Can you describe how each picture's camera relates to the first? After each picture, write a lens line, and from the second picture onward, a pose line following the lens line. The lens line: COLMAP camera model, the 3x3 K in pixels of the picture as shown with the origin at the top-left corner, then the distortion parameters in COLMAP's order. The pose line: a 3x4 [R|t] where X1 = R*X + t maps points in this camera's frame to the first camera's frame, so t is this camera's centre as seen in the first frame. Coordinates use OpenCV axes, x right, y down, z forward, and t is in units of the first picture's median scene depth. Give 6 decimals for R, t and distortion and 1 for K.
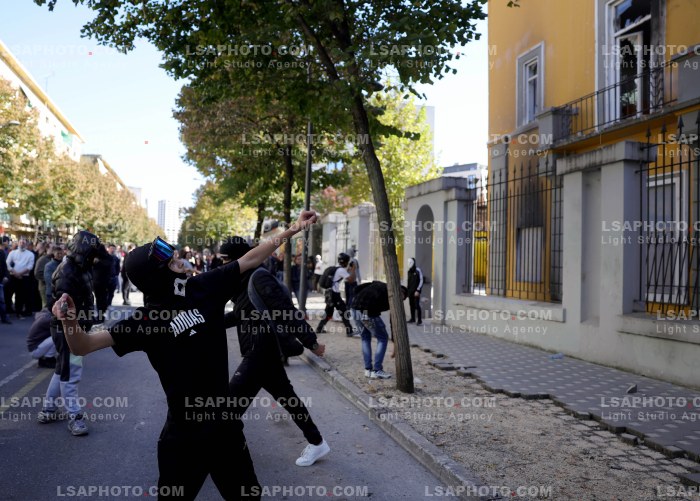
lens RADIAL K [[571.6, 0, 350.0], [0, 571.6, 250.5], [0, 0, 1]] dist [0.004306, 0.002890]
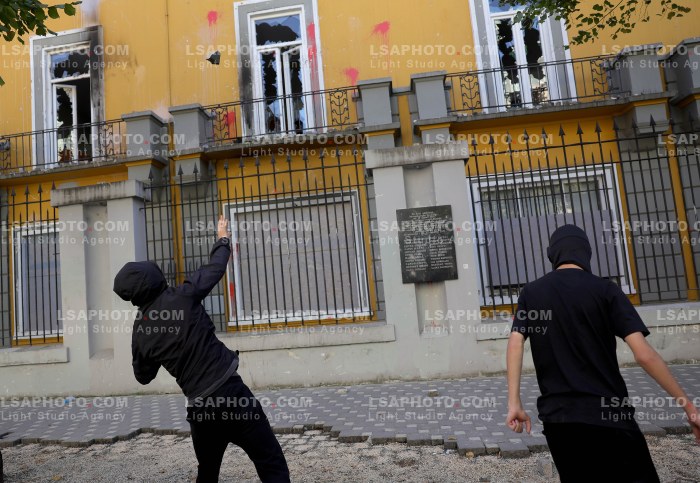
lens RADIAL K [[527.6, 0, 328.6], [0, 527.6, 249.9], [0, 0, 1]] dist [-0.102844, 0.092075]
pose [[0.400136, 0.026537, 0.916072, -0.186398], [0.066296, 0.996124, -0.057814, 0.015099], [-0.914055, 0.083866, 0.396825, 0.203006]]
